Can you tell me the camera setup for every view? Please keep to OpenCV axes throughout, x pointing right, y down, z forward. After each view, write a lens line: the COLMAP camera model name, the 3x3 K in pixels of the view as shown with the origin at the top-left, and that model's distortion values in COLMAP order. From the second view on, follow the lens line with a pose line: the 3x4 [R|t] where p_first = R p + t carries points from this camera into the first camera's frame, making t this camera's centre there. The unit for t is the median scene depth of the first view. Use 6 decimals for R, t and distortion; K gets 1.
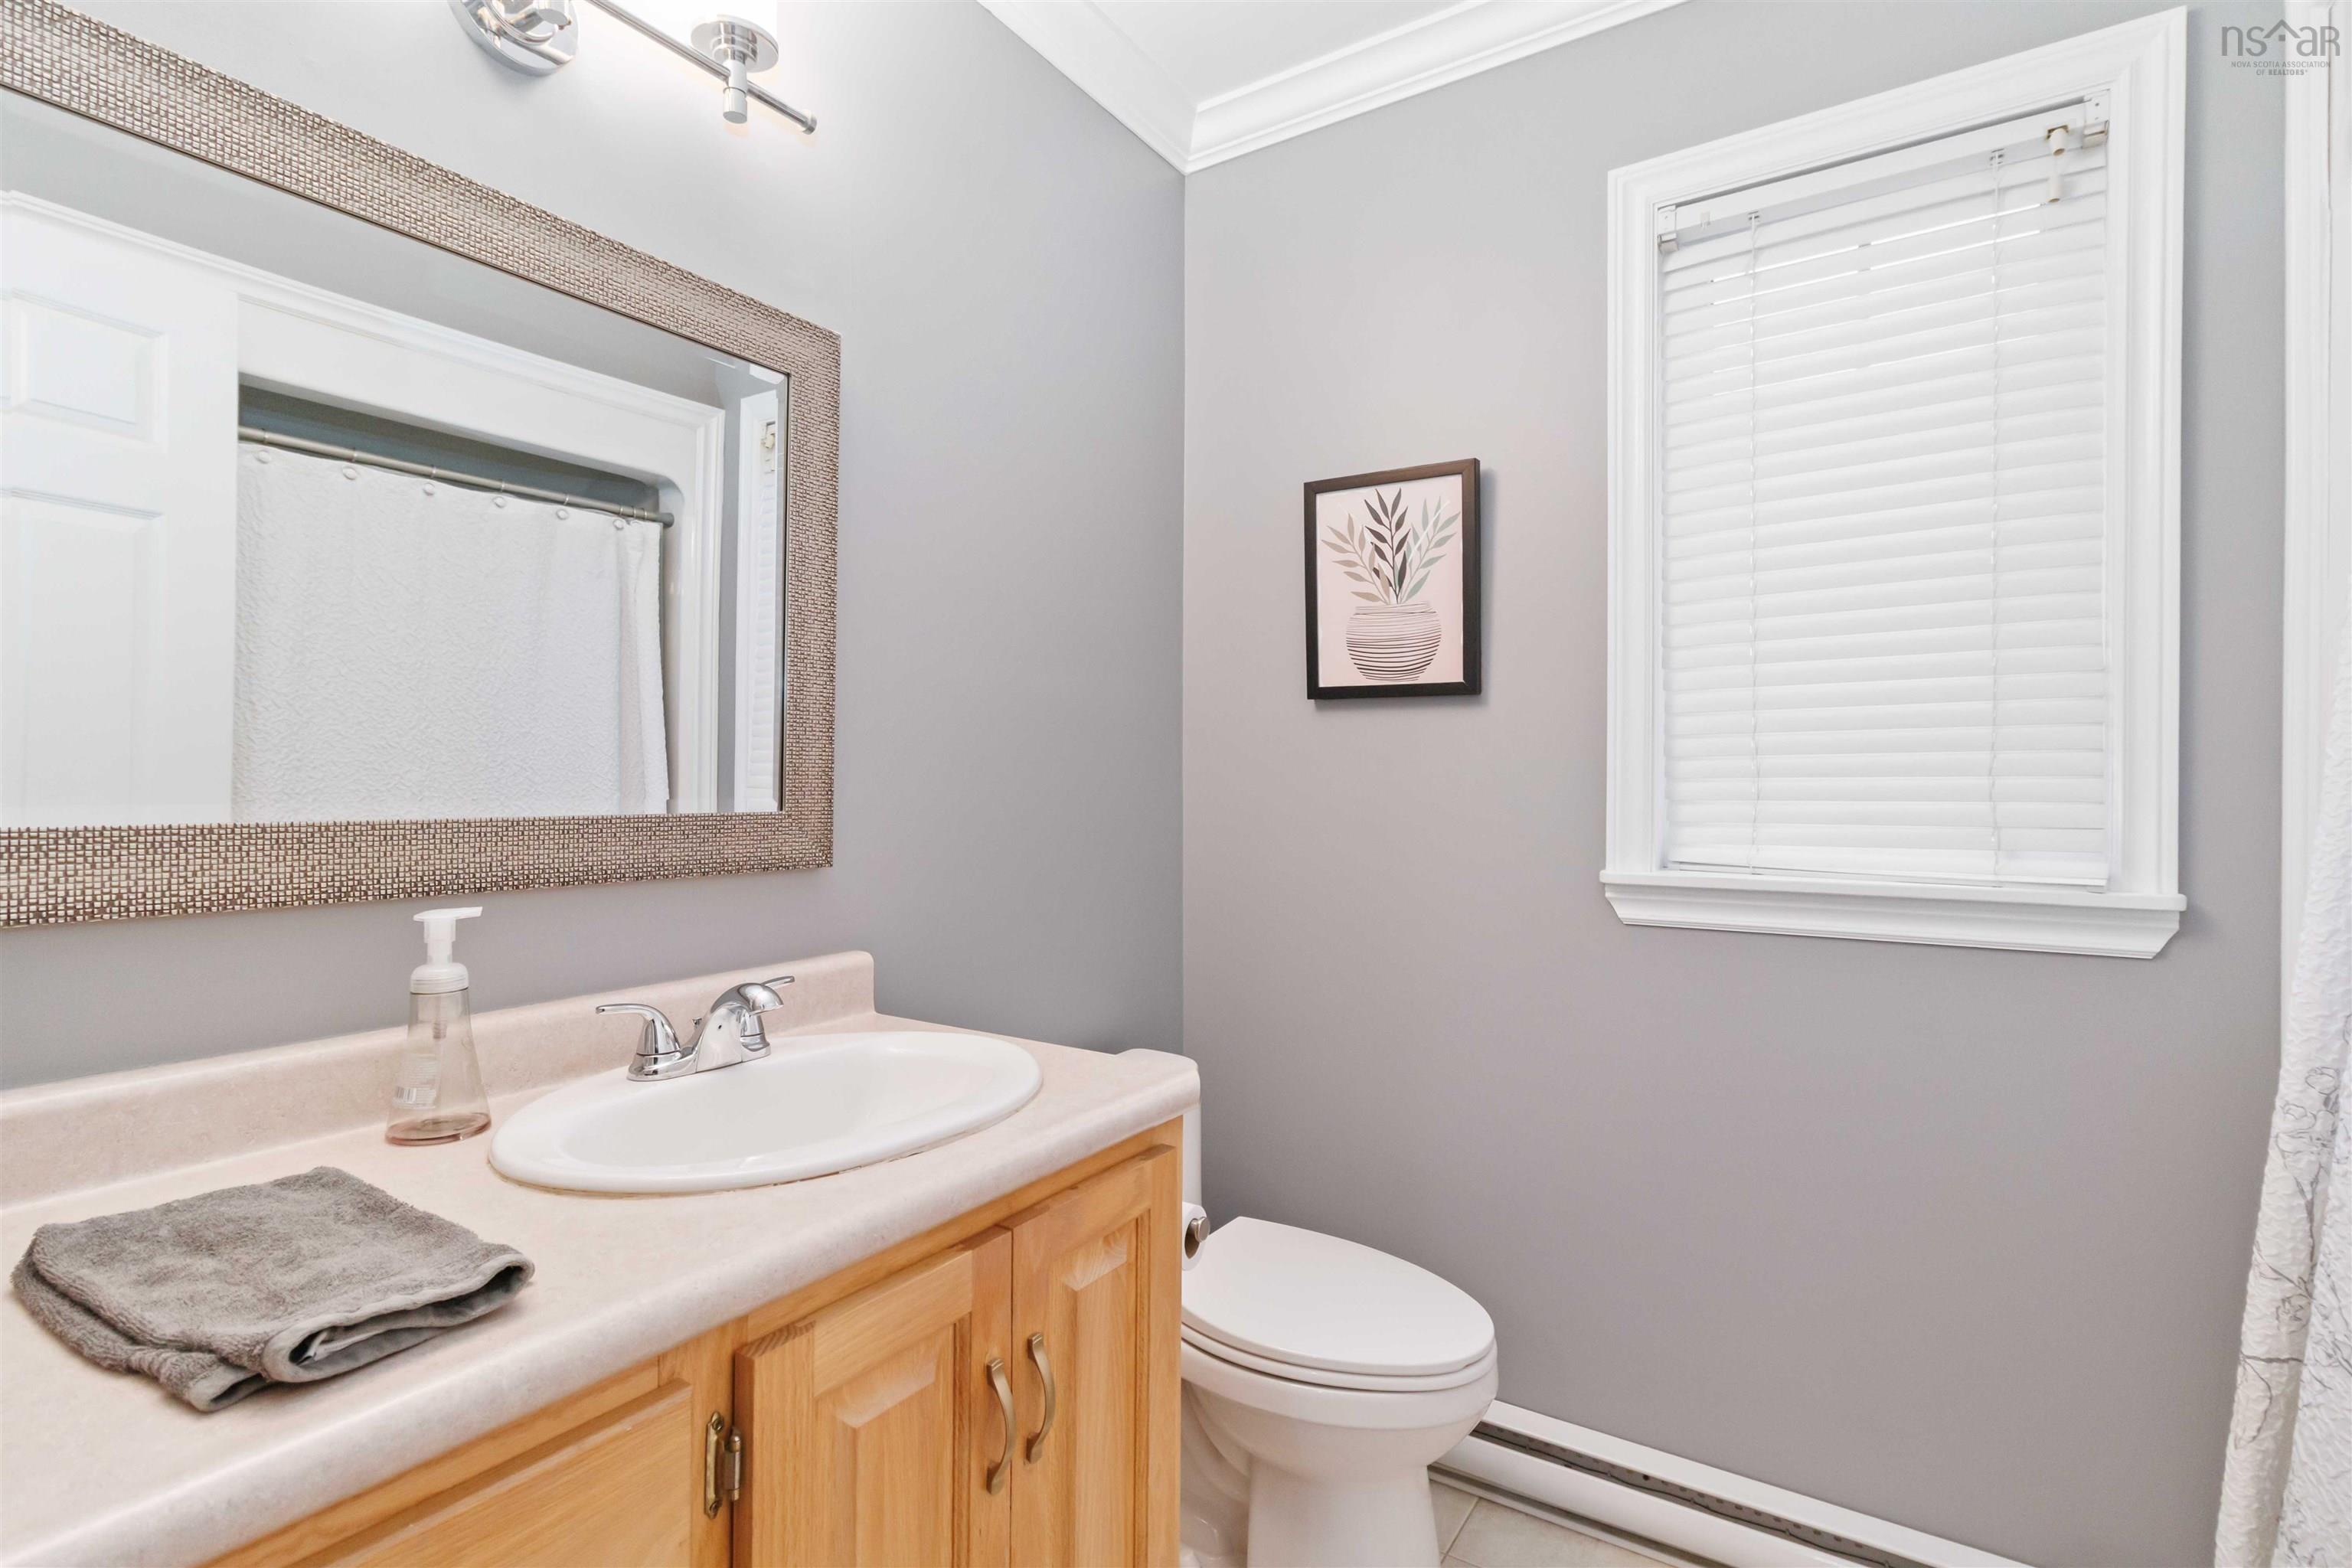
lens RADIAL K [[1113.0, 0, 1174.5], [0, 1113.0, 793.8], [0, 0, 1]] dist [0.006083, 0.000394]
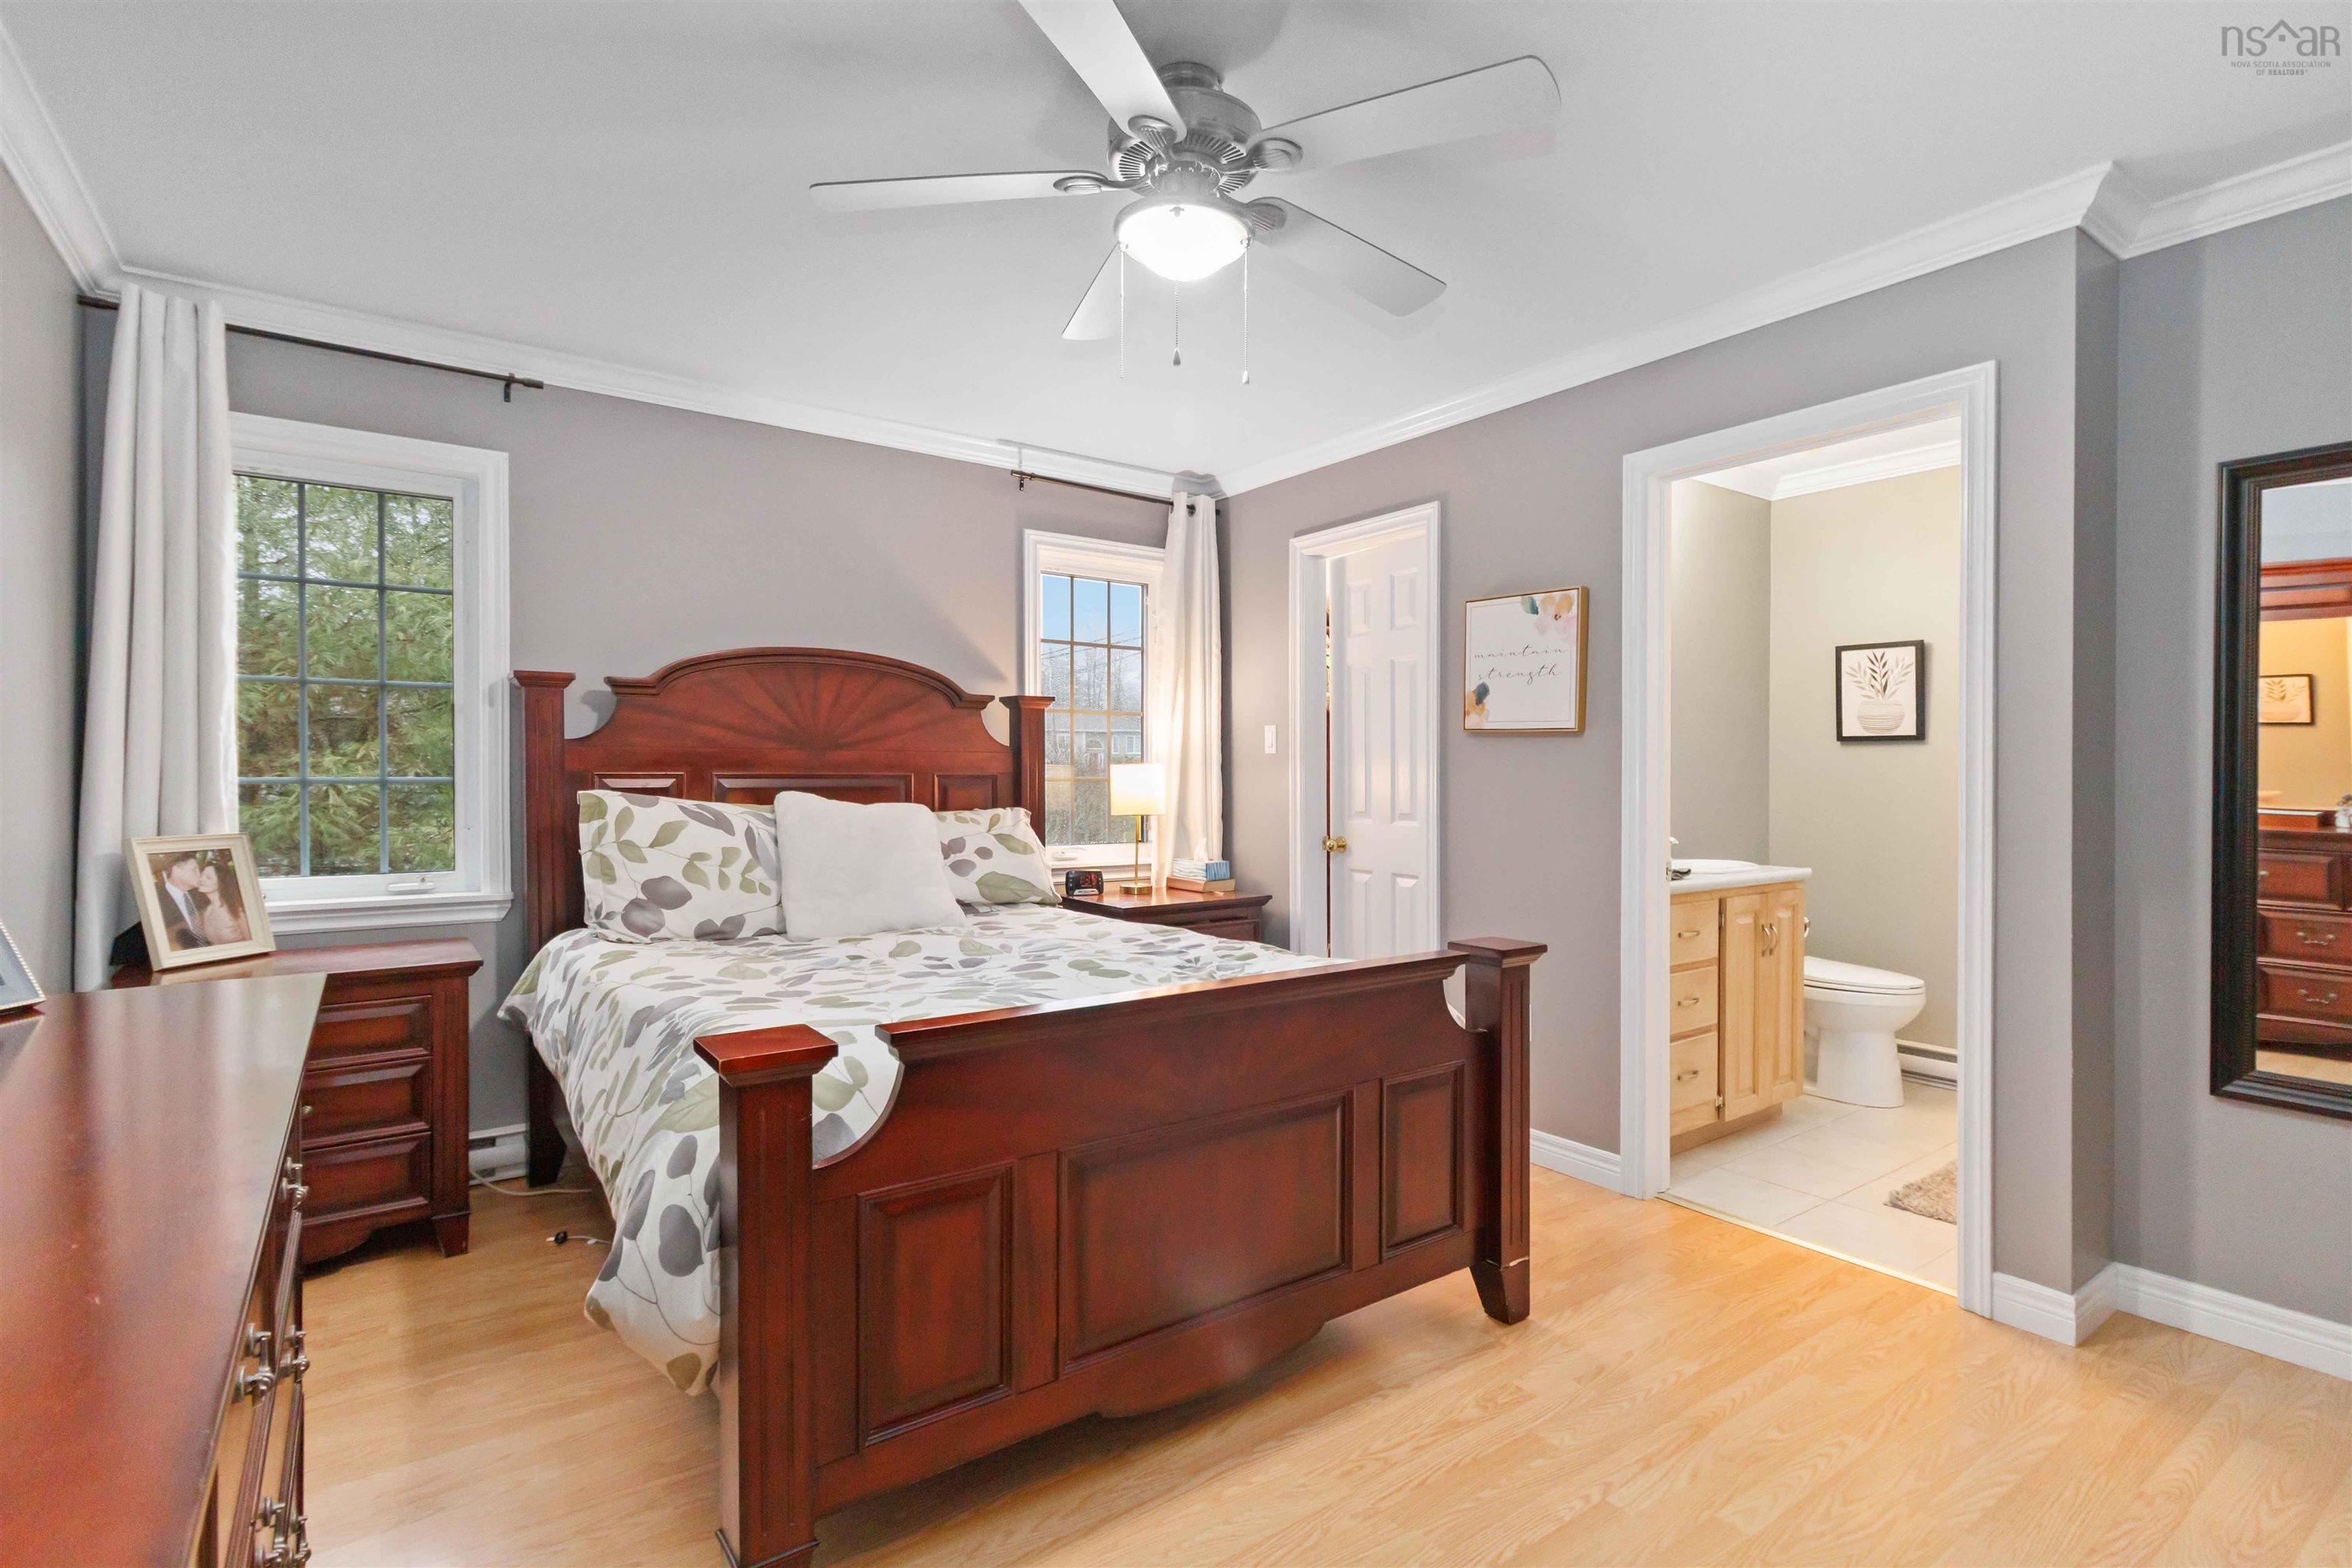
lens RADIAL K [[1113.0, 0, 1181.6], [0, 1113.0, 788.0], [0, 0, 1]] dist [0.006083, 0.000394]
pose [[0.933155, 0.001325, -0.359472, -0.327153], [-0.001025, 0.999999, 0.001025, 0.008979], [0.359473, -0.000588, 0.933155, -1.692658]]
